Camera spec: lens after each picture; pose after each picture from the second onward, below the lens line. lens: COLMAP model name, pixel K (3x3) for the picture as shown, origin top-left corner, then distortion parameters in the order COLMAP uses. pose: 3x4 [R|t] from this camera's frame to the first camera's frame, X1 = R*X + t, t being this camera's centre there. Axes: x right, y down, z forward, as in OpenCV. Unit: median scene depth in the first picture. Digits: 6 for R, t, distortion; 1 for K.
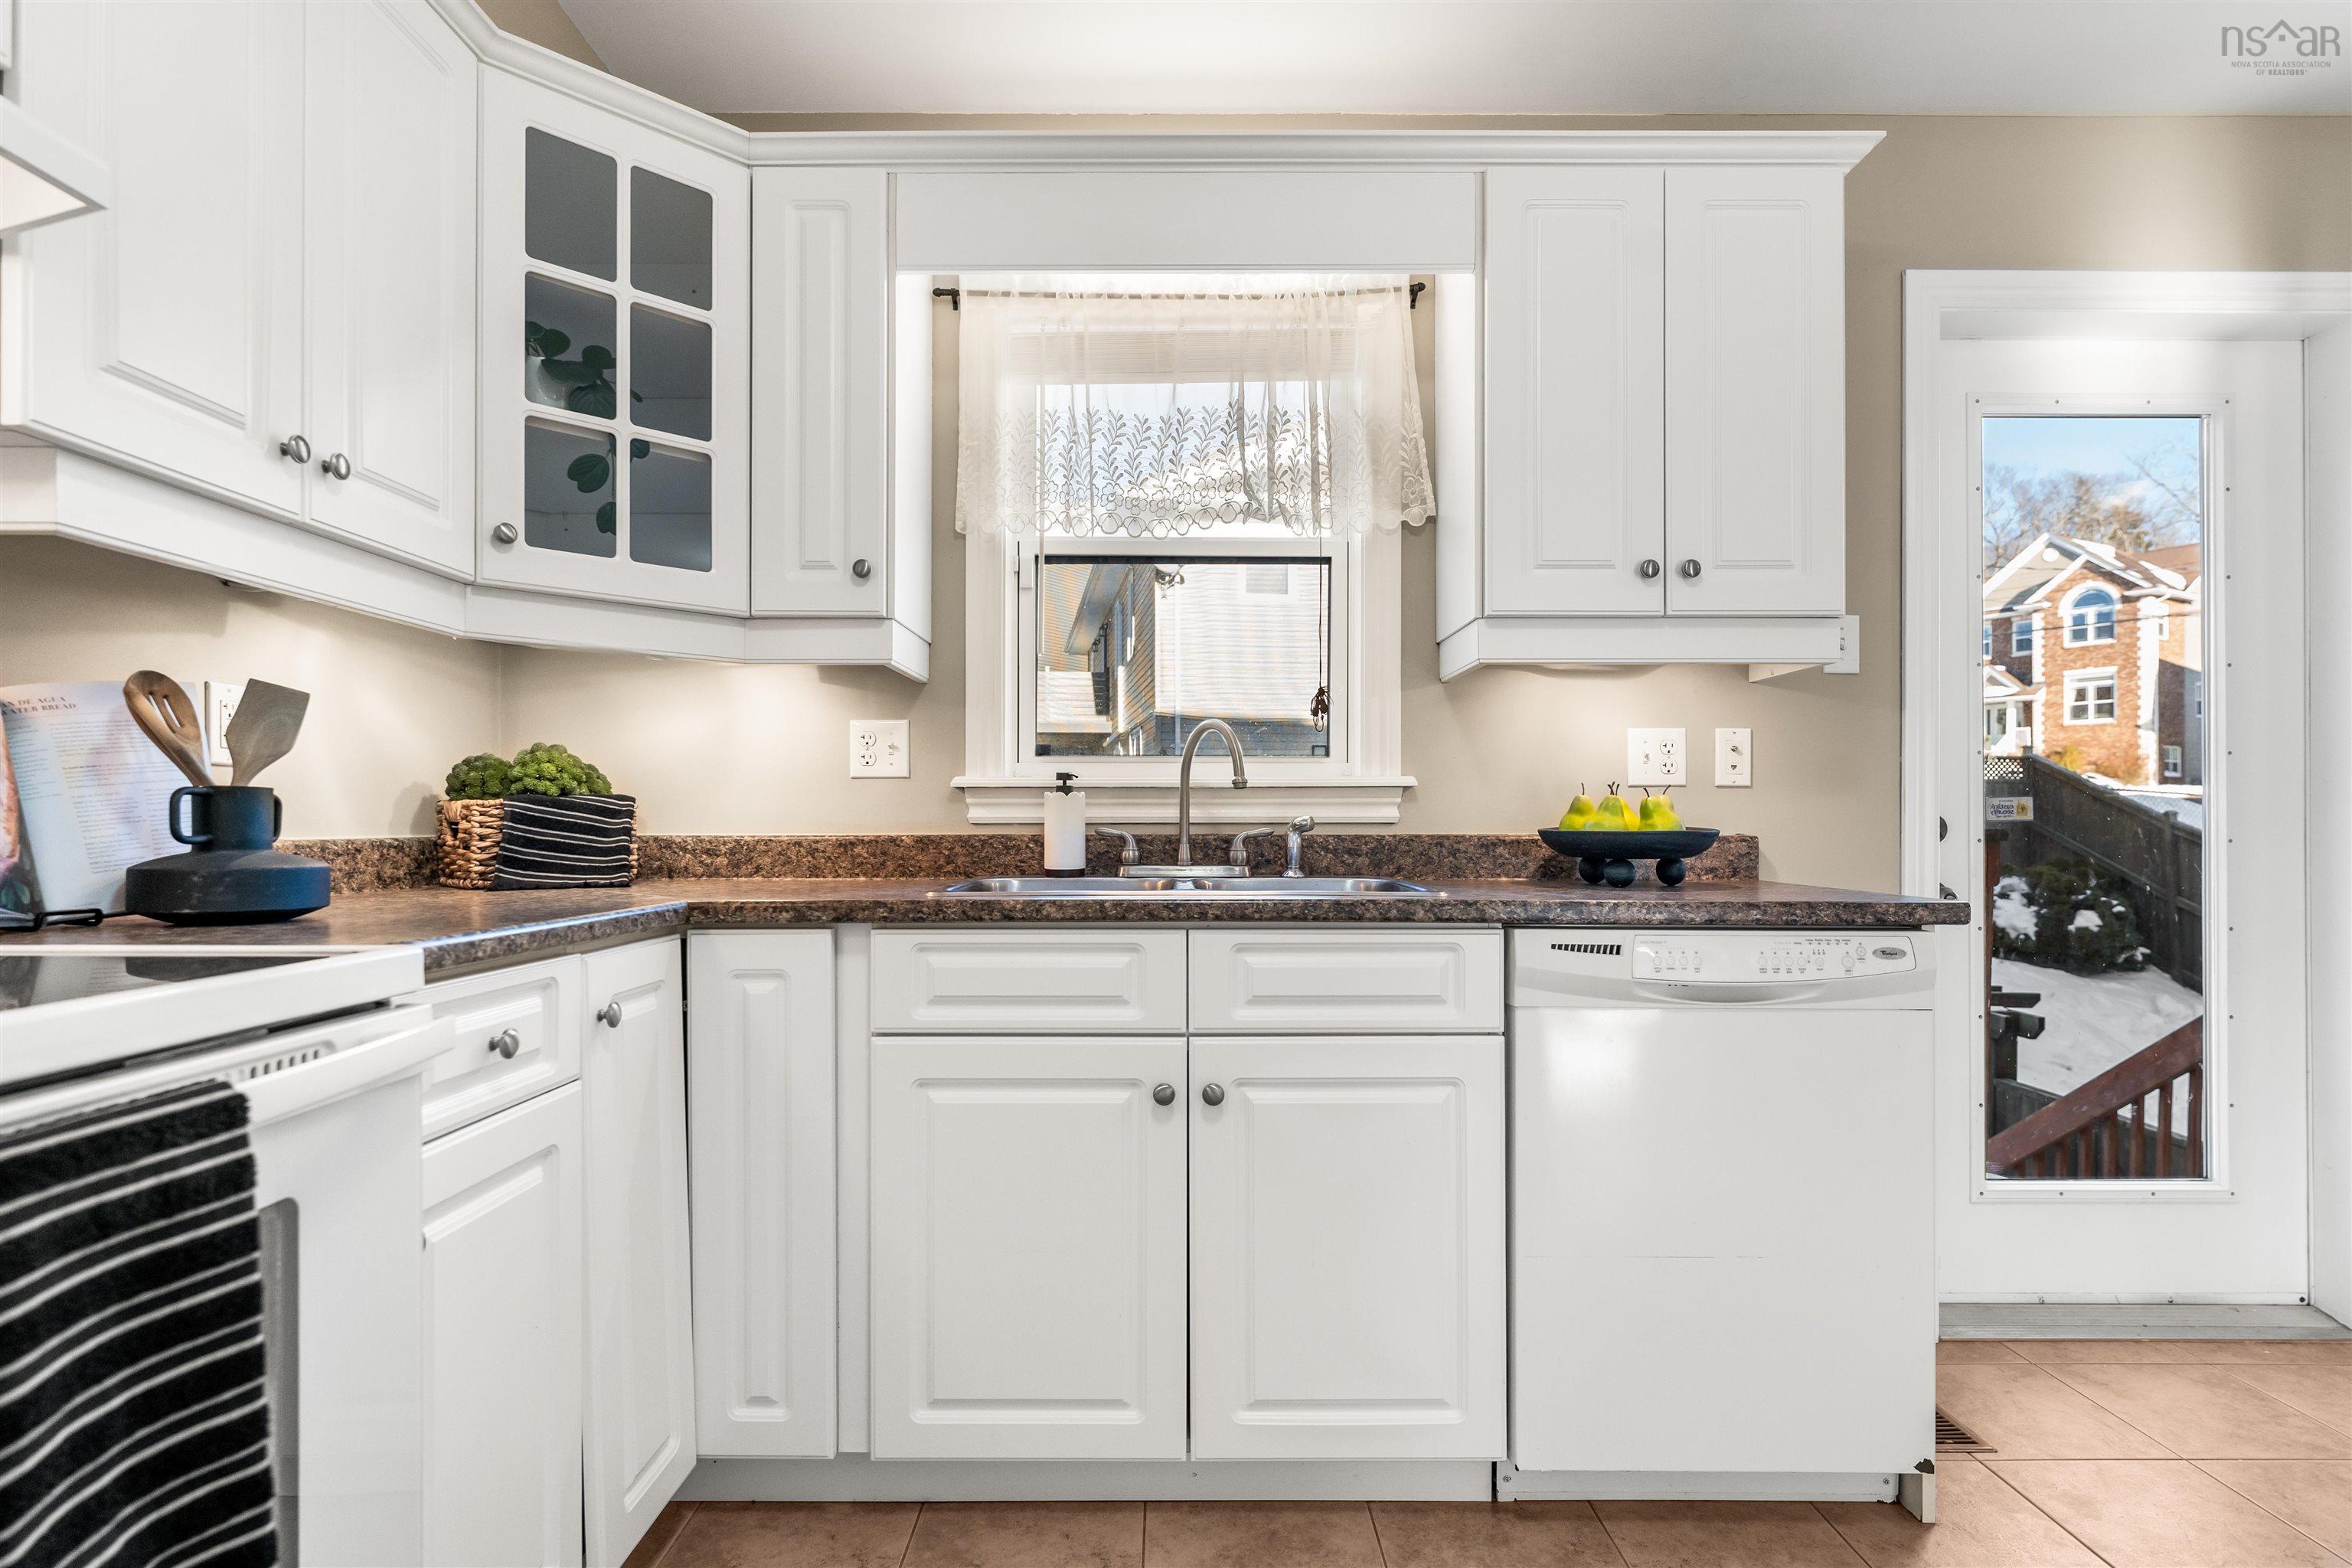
lens RADIAL K [[1194.1, 0, 1188.5], [0, 1194.1, 821.1], [0, 0, 1]] dist [-0.006499, 0.000076]
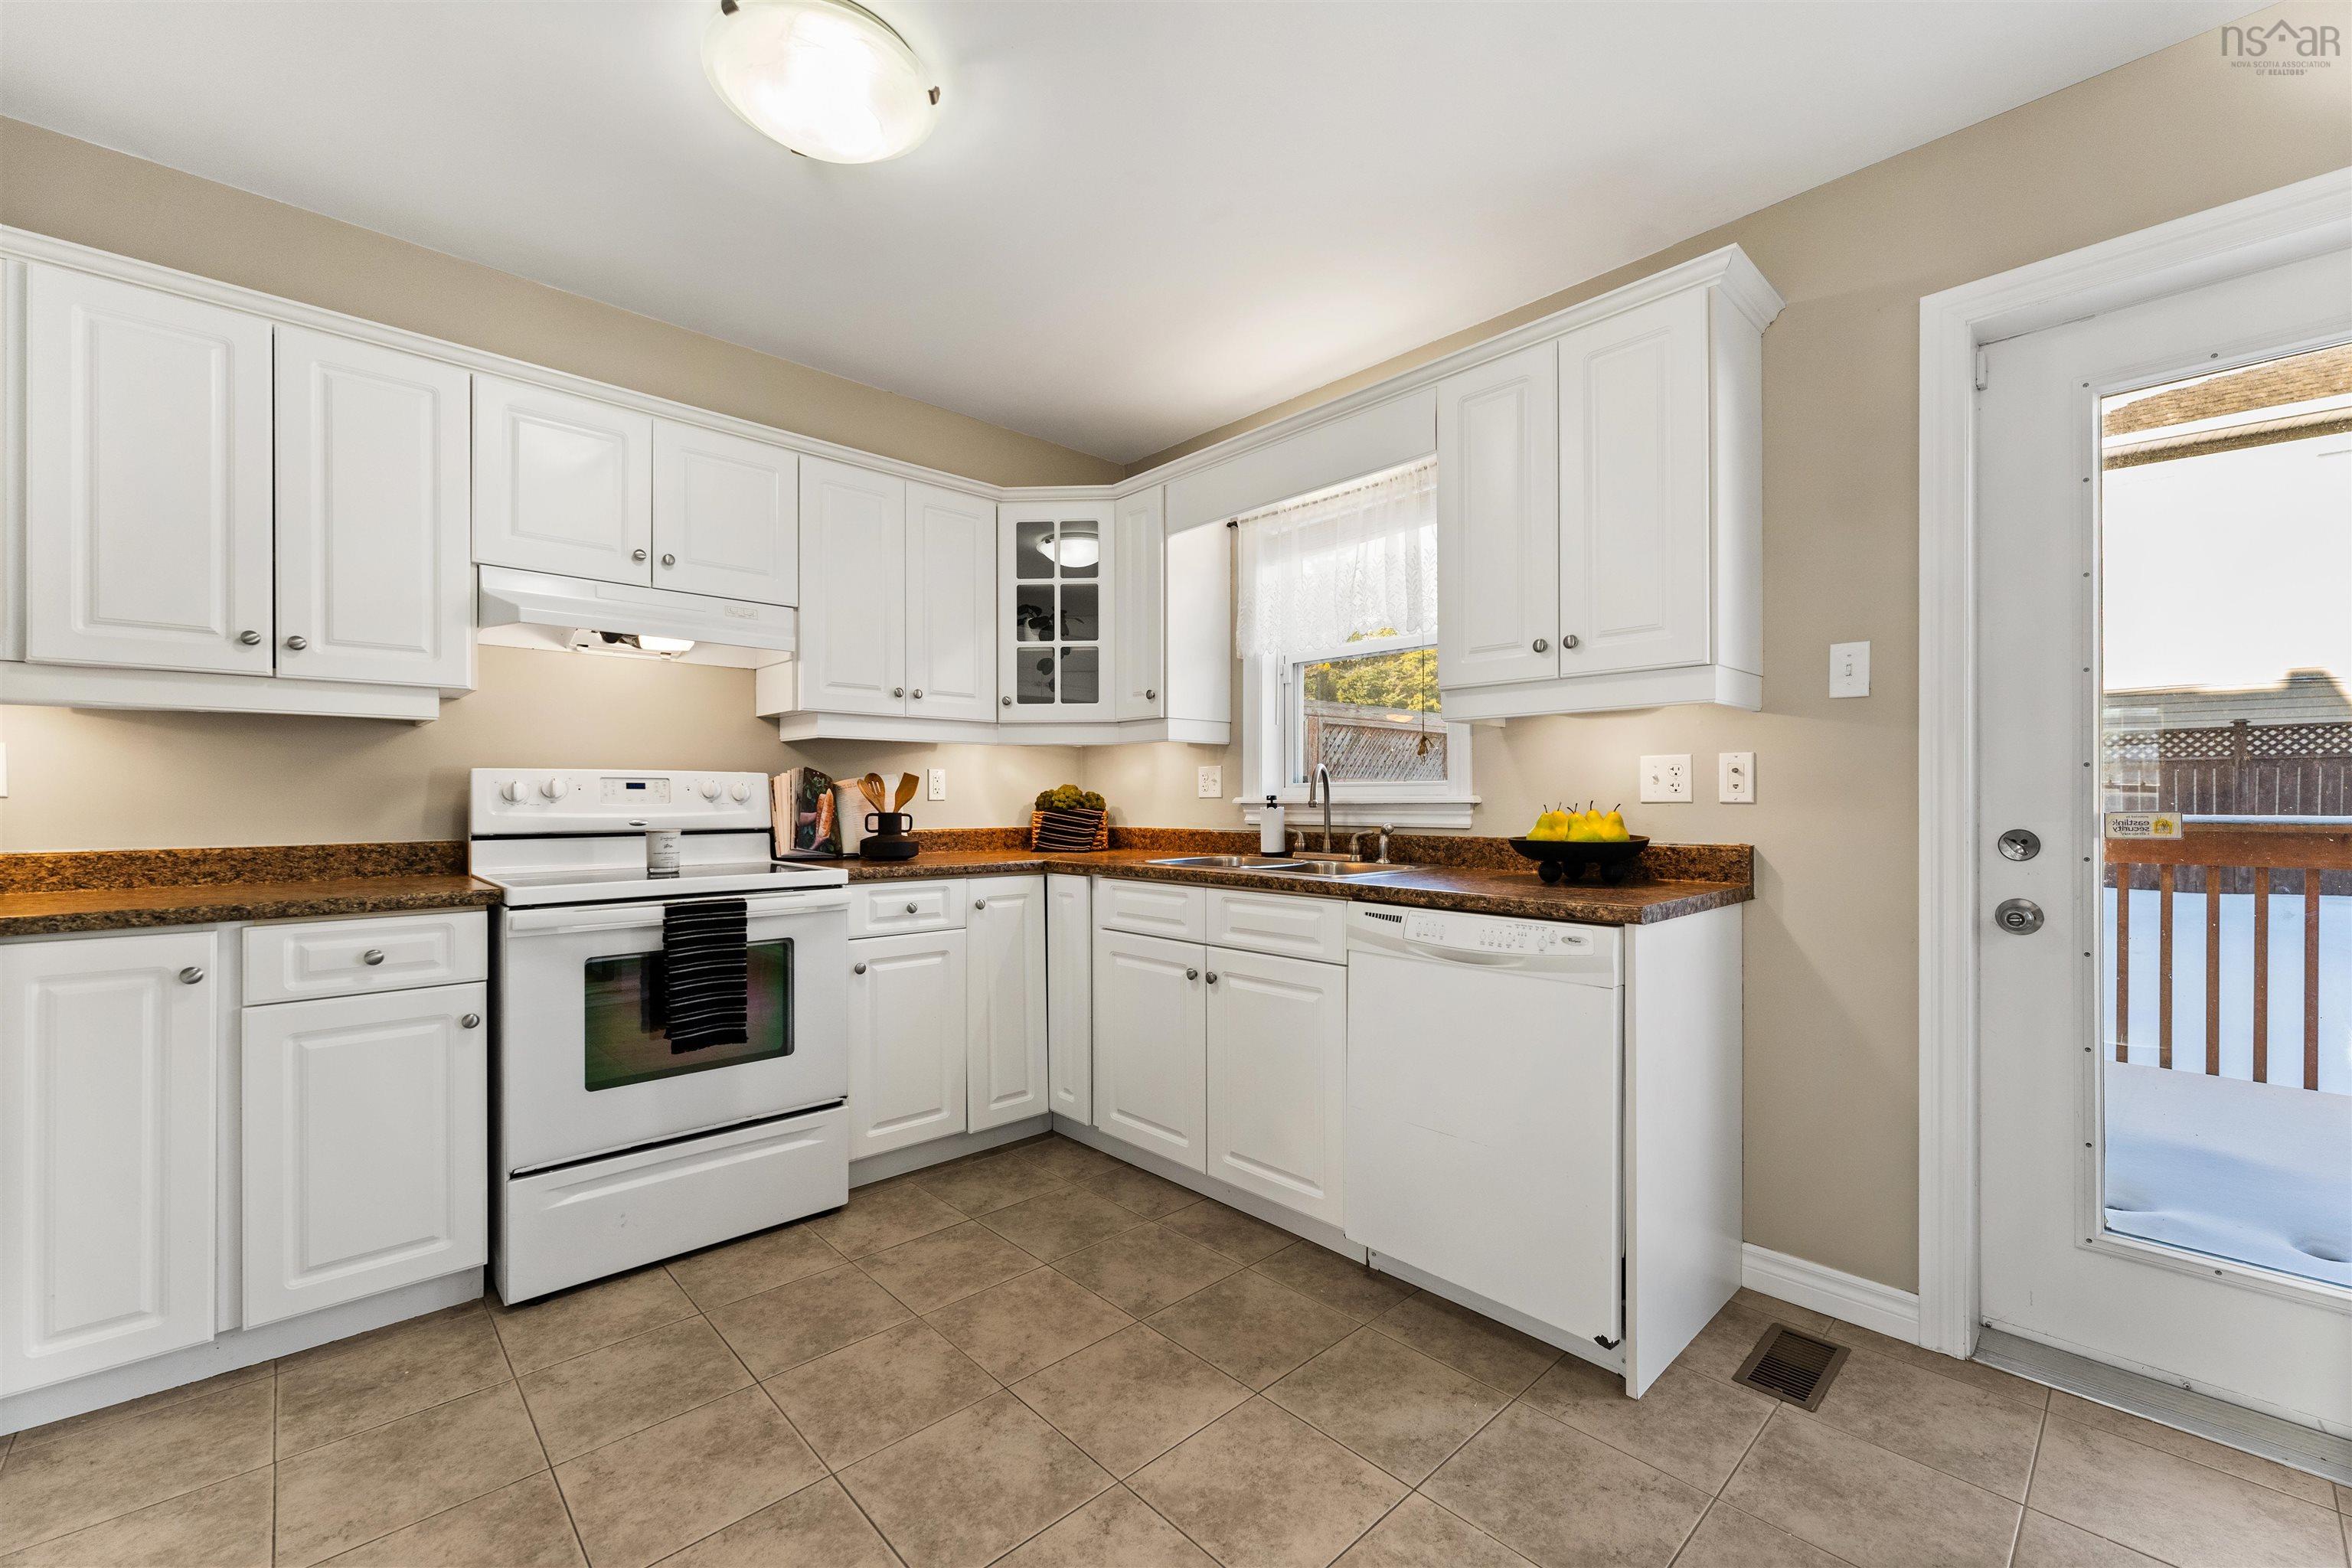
lens RADIAL K [[954.9, 0, 1155.0], [0, 954.9, 803.1], [0, 0, 1]] dist [-0.002099, 0.000289]
pose [[0.670148, 0.000305, -0.742227, 0.910491], [0.002042, 0.999995, 0.002254, -0.038074], [0.742224, -0.003026, 0.670144, -0.044163]]
